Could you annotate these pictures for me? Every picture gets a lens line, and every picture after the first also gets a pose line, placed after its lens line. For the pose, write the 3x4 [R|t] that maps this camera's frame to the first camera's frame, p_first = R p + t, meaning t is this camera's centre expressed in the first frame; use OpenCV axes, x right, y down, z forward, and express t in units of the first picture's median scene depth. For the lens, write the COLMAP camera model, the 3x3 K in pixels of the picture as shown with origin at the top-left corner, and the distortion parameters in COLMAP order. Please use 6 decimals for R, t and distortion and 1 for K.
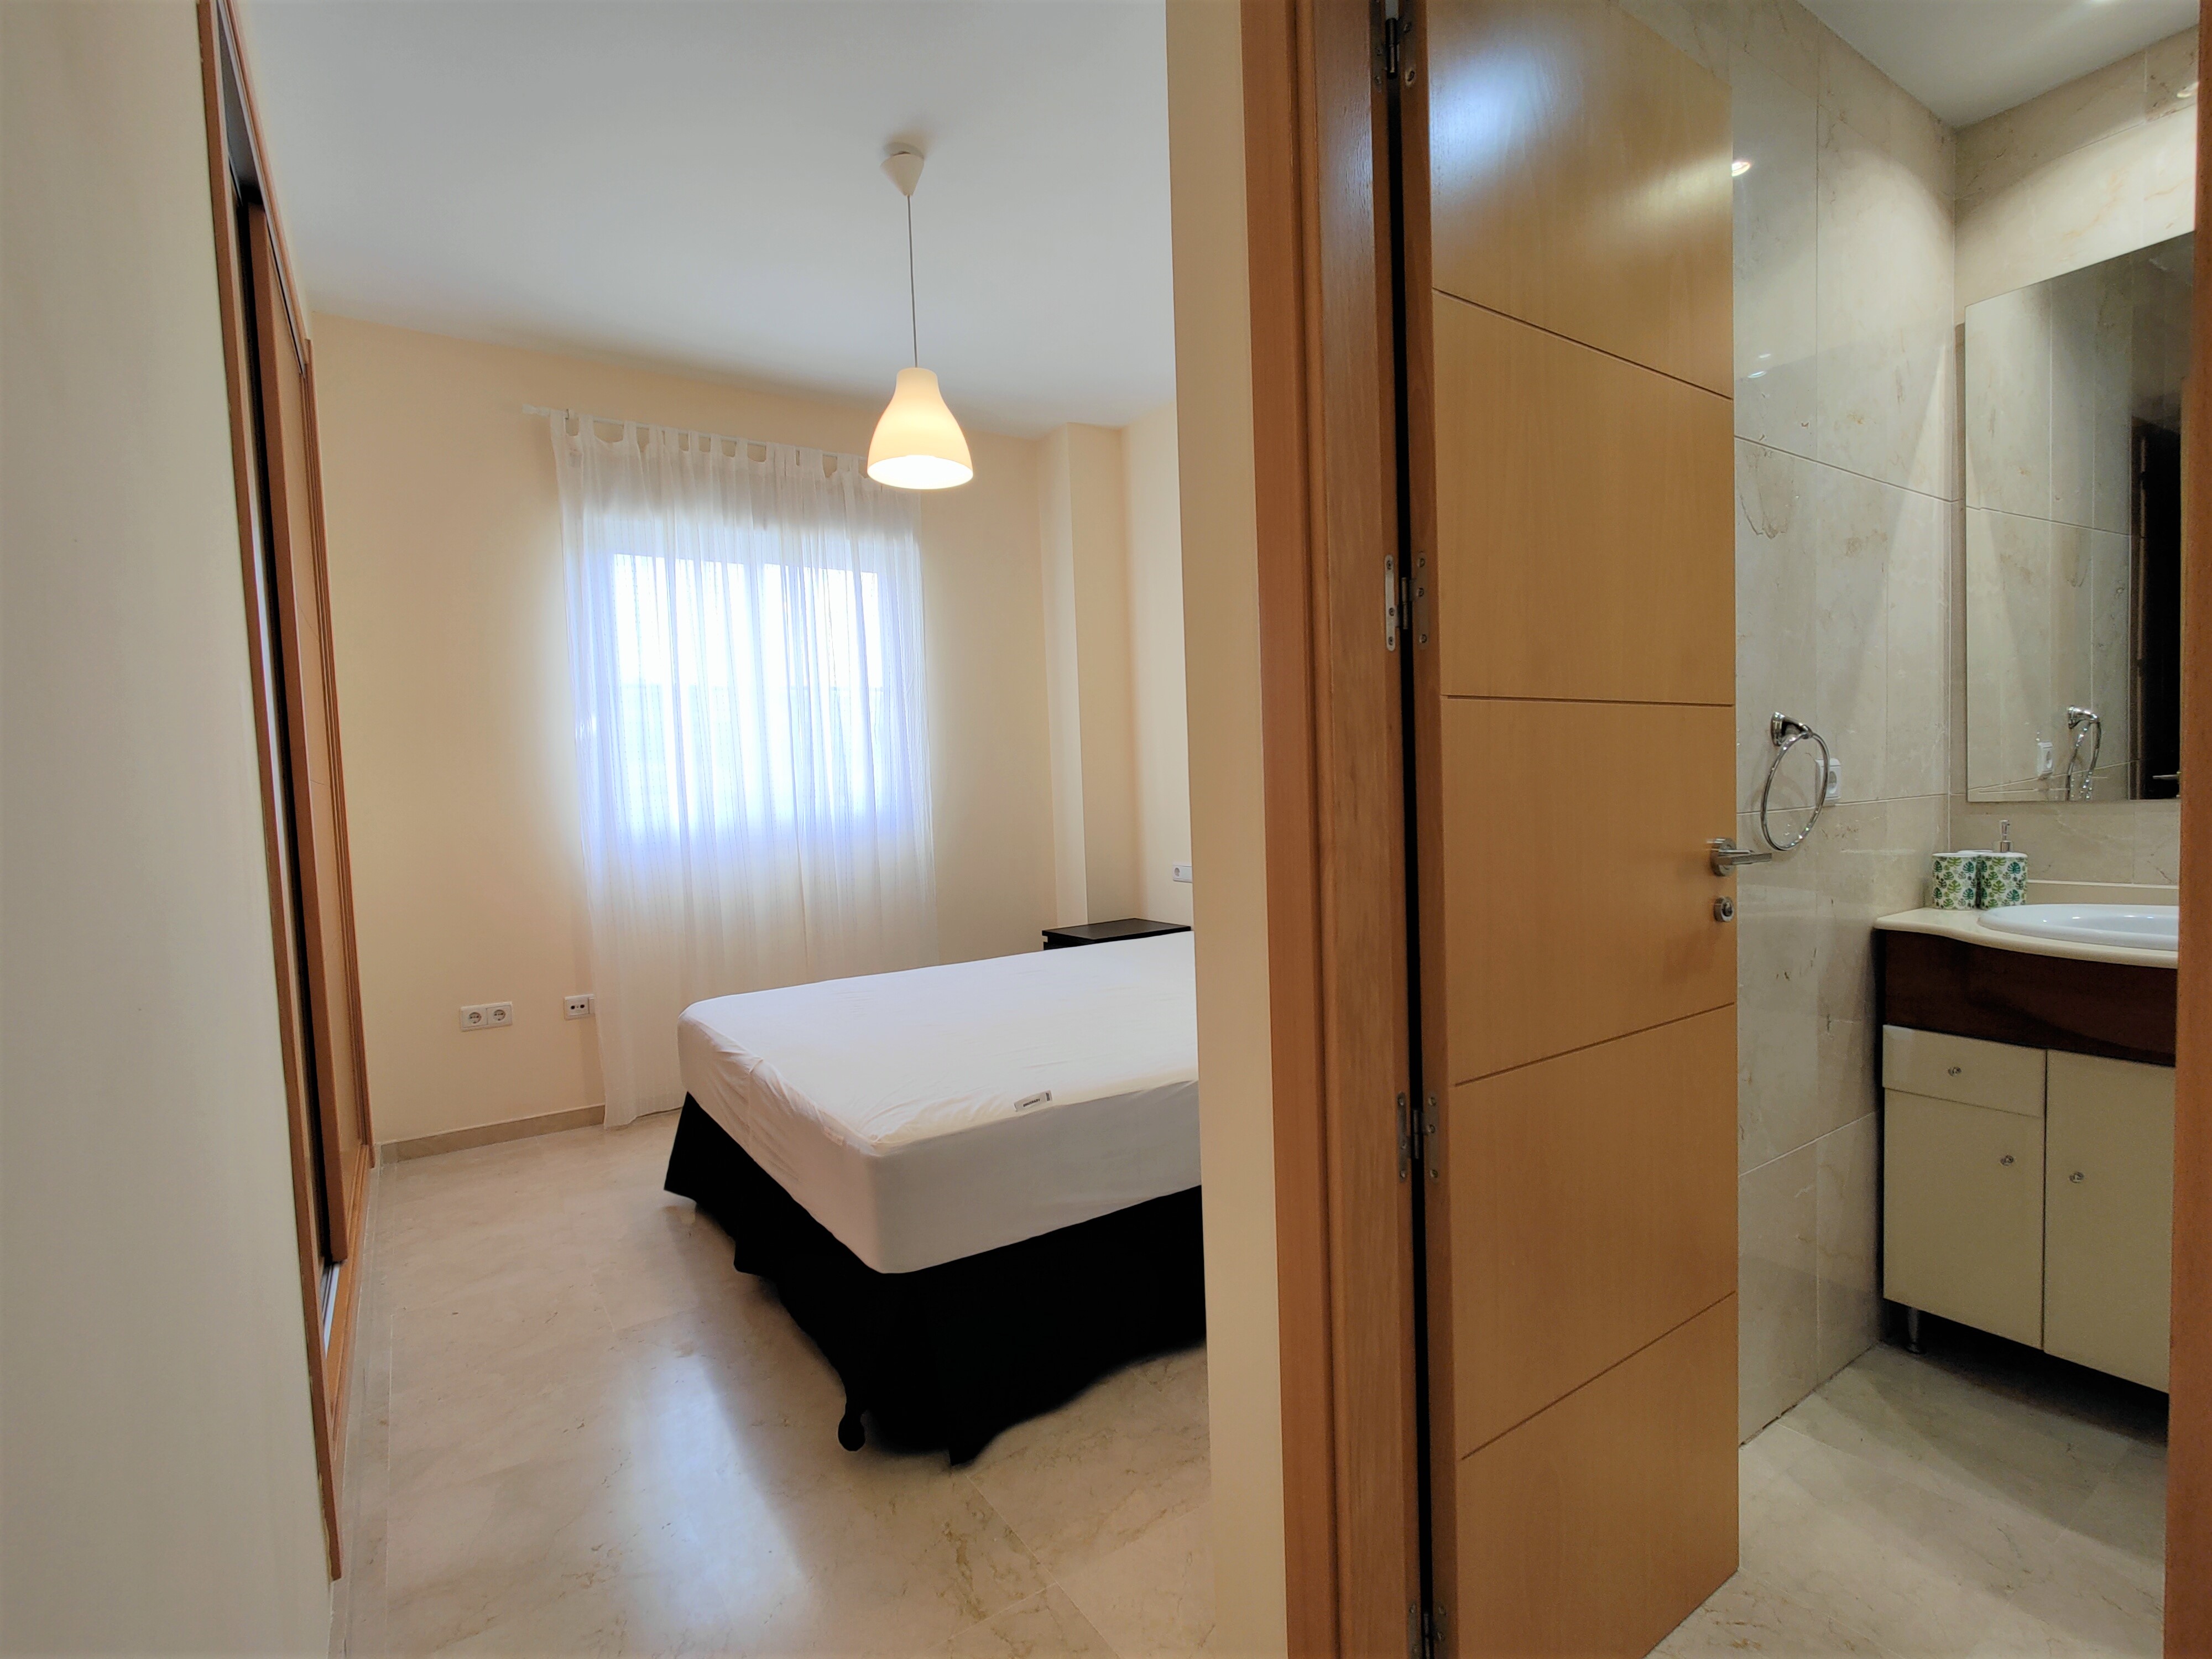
lens RADIAL K [[1058.9, 0, 1108.8], [0, 1058.9, 835.7], [0, 0, 1]] dist [0.007564, -0.003295]
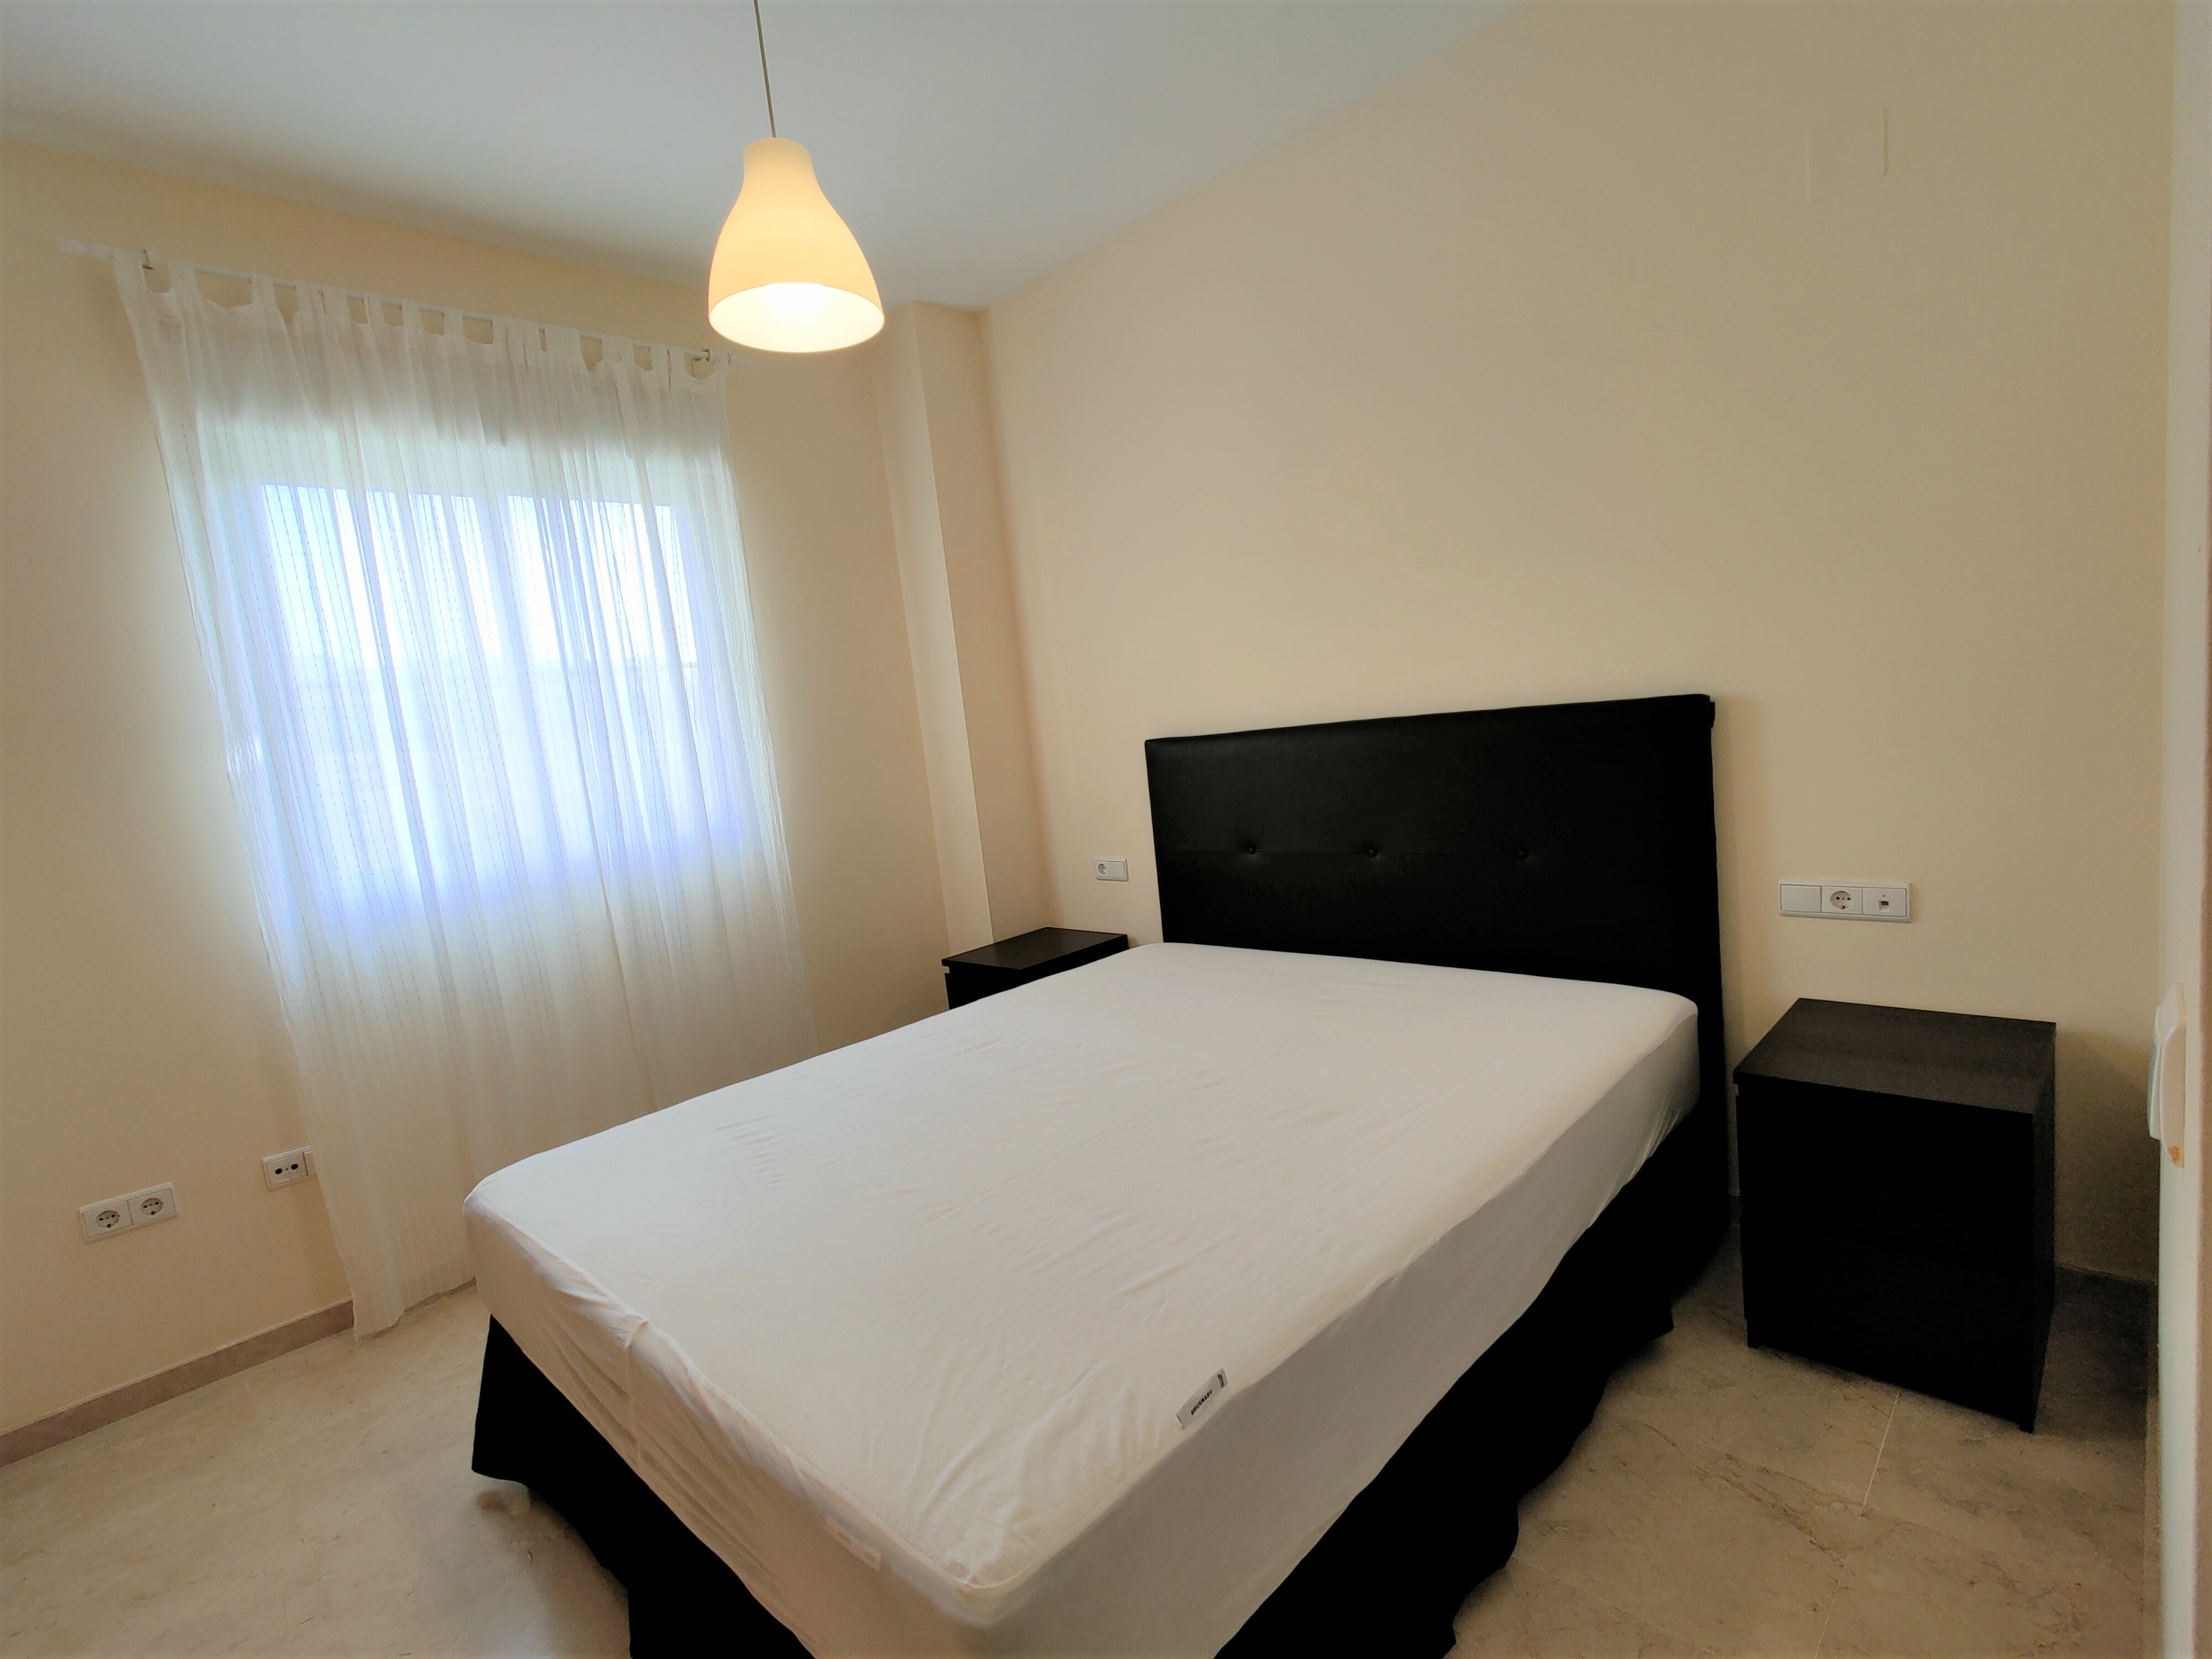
lens RADIAL K [[1058.9, 0, 1112.1], [0, 1058.9, 837.6], [0, 0, 1]] dist [0.007564, -0.003295]
pose [[0.974870, -0.093400, 0.202251, -0.107034], [0.082752, 0.994732, 0.060493, -0.045229], [-0.206836, -0.042236, 0.977464, 0.241647]]
